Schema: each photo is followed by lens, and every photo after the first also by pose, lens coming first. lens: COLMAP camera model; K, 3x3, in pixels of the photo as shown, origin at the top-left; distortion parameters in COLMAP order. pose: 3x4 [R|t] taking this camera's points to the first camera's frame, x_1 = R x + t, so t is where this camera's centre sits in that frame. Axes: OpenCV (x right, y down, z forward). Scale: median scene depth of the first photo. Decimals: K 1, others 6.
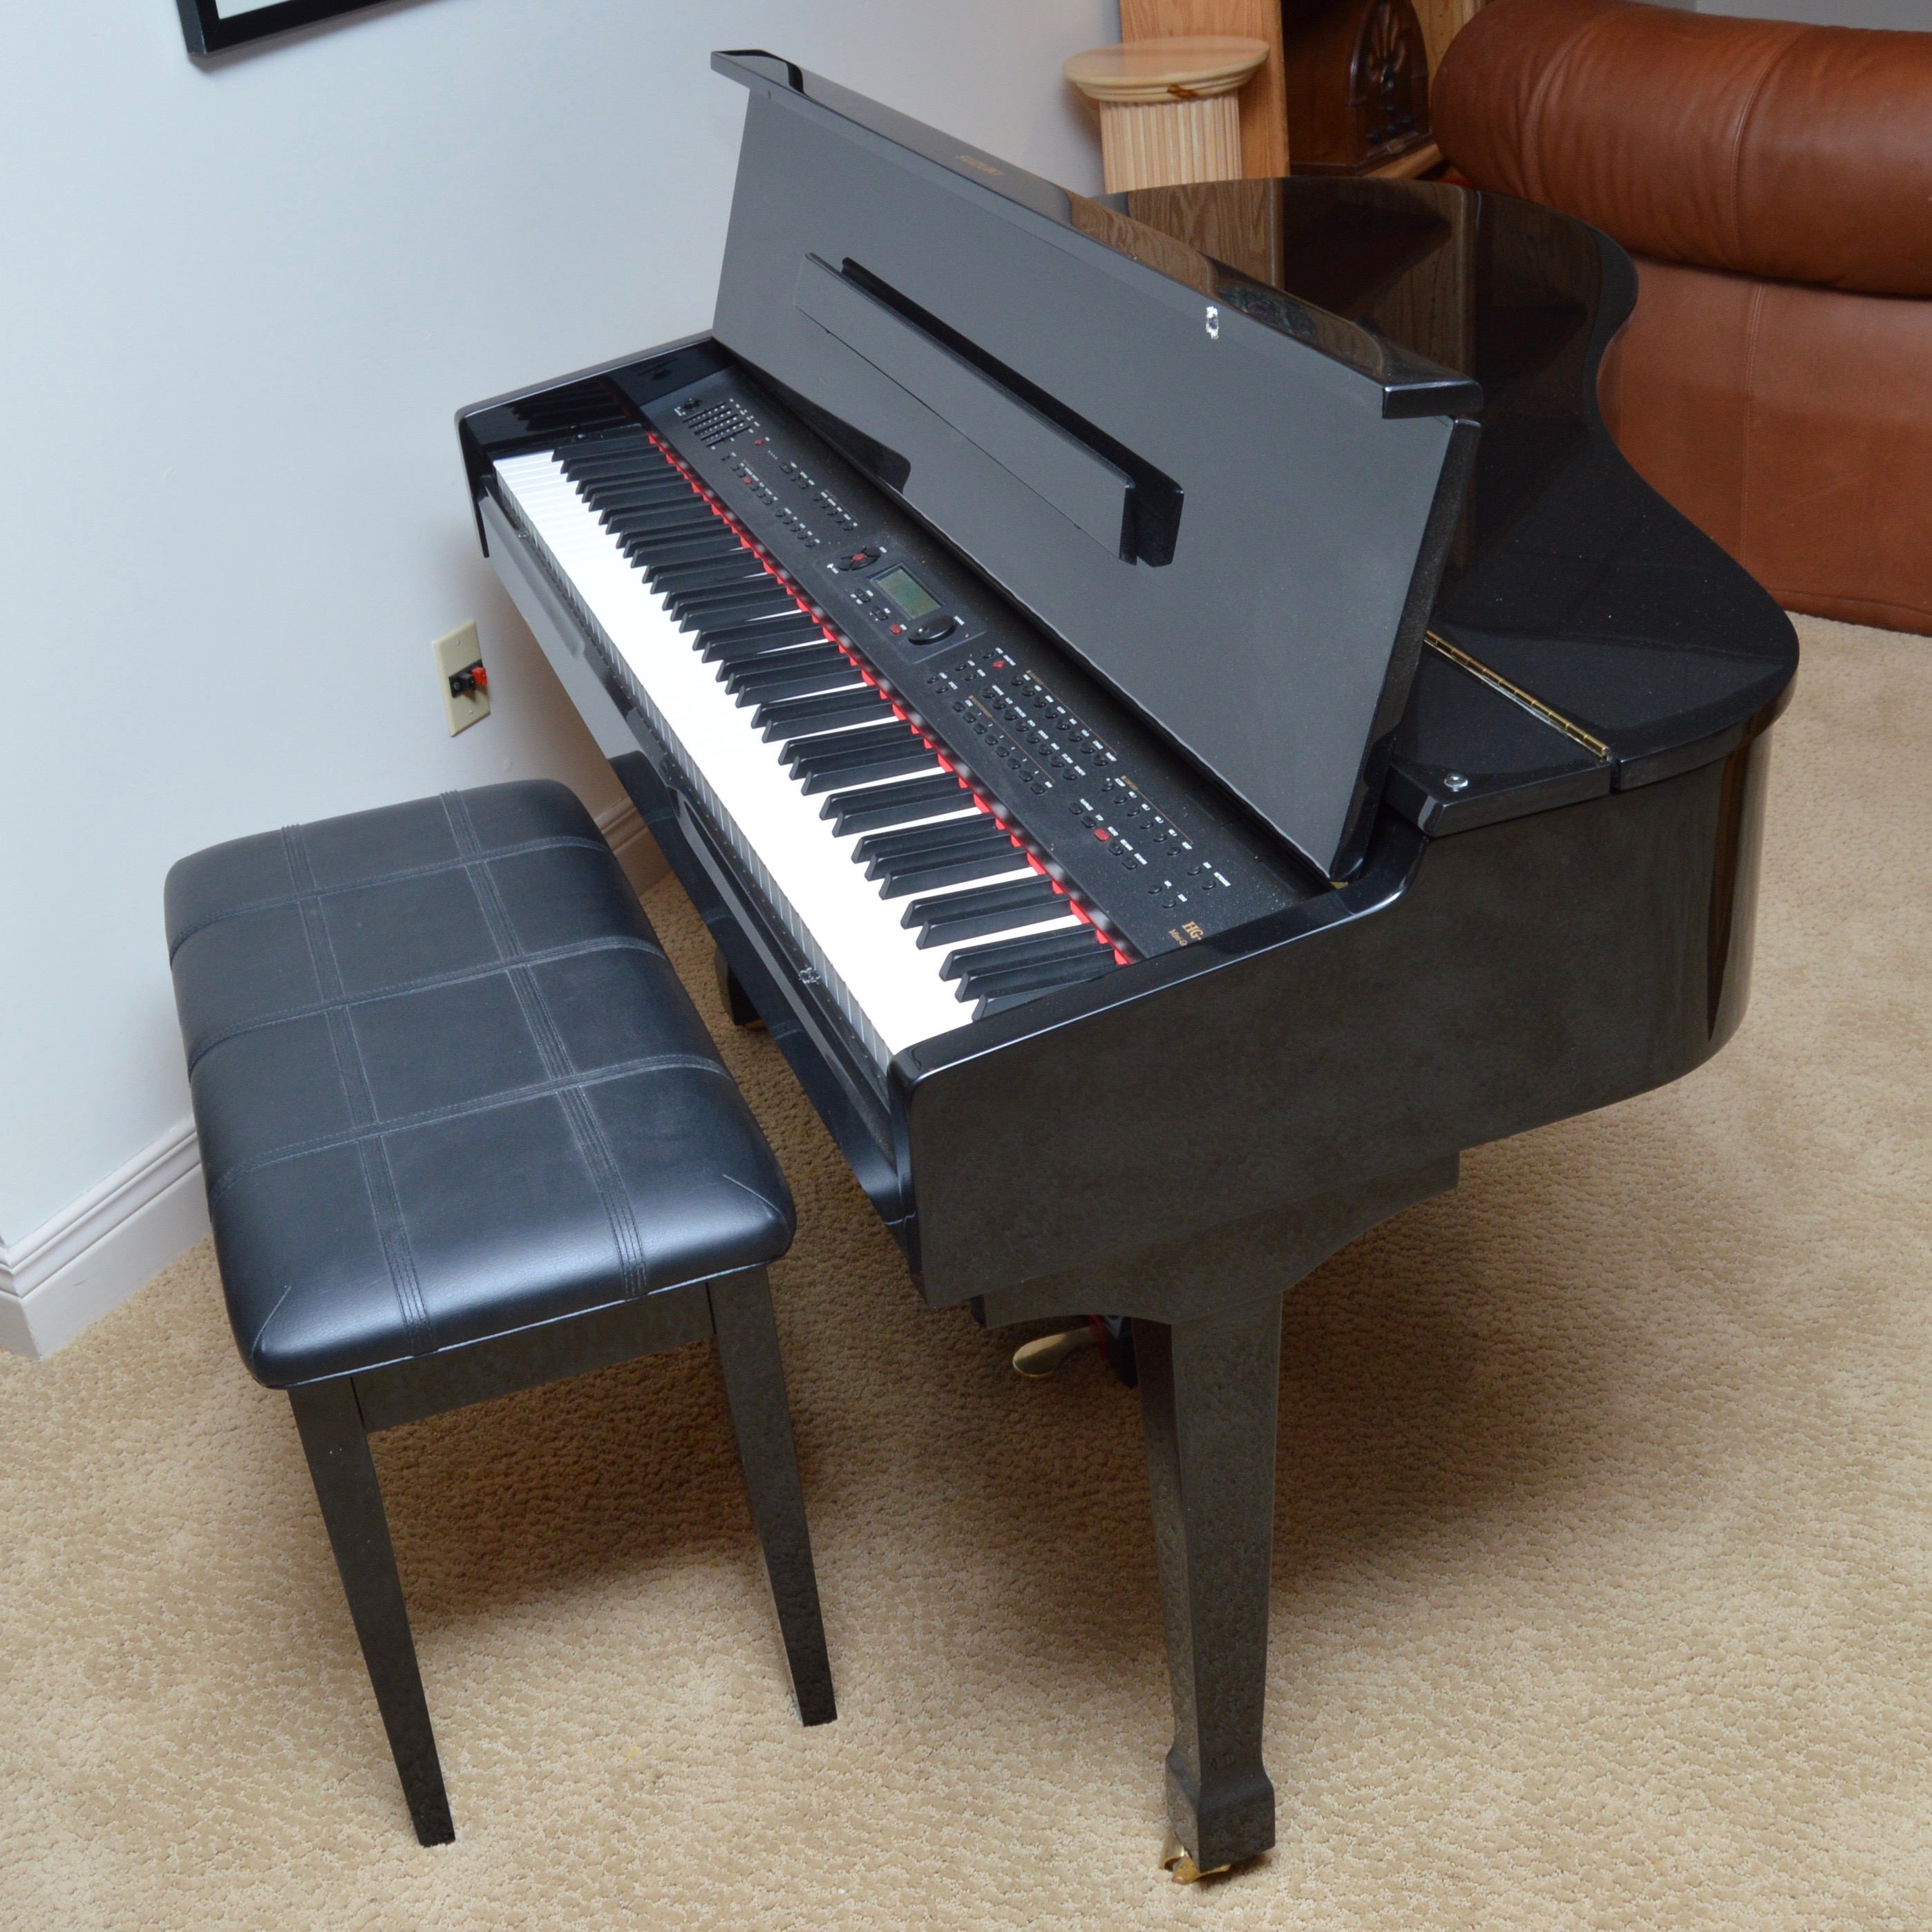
lens RADIAL K [[2448.8, 0, 966.0], [0, 2448.8, 966.0], [0, 0, 1]] dist [-0.099090, 0.043057]
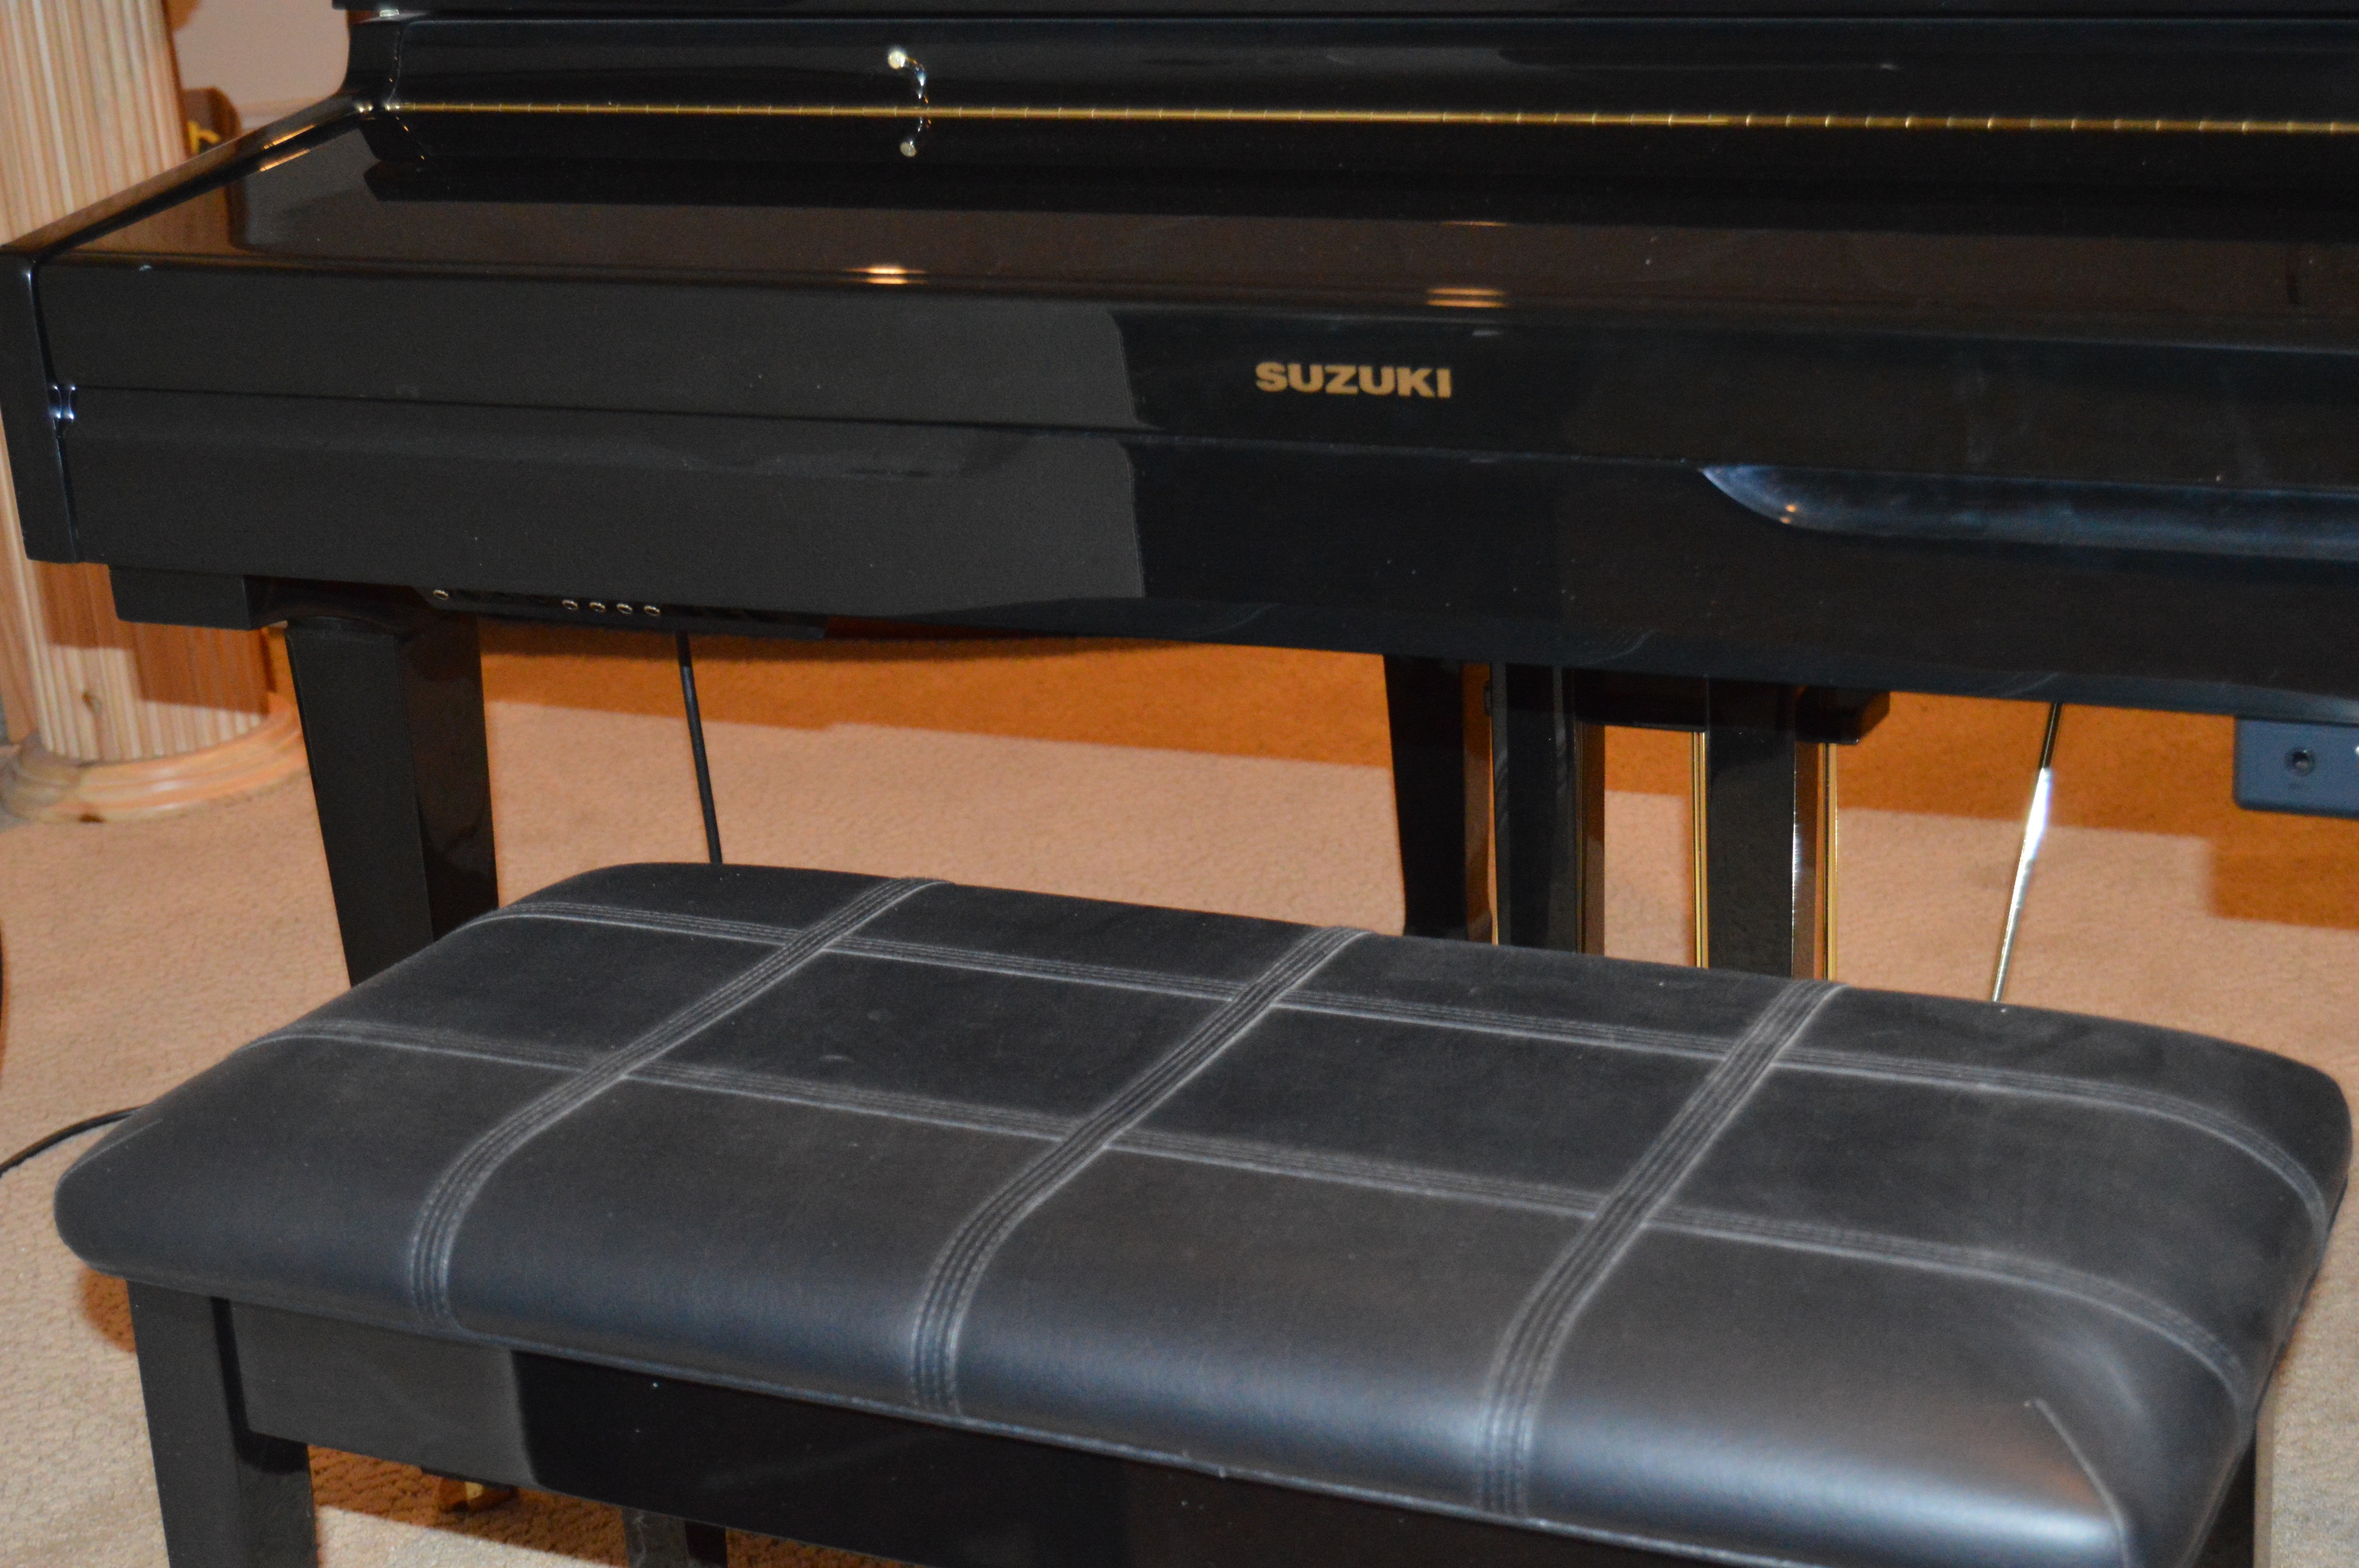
lens RADIAL K [[3705.6, 0, 1182.6], [0, 3705.6, 818.2], [0, 0, 1]] dist [-0.044206, -0.022853]
pose [[0.709516, -0.185257, 0.679902, -0.690570], [0.349517, 0.930301, -0.111256, 0.042593], [-0.611903, 0.316576, 0.724814, 0.464439]]
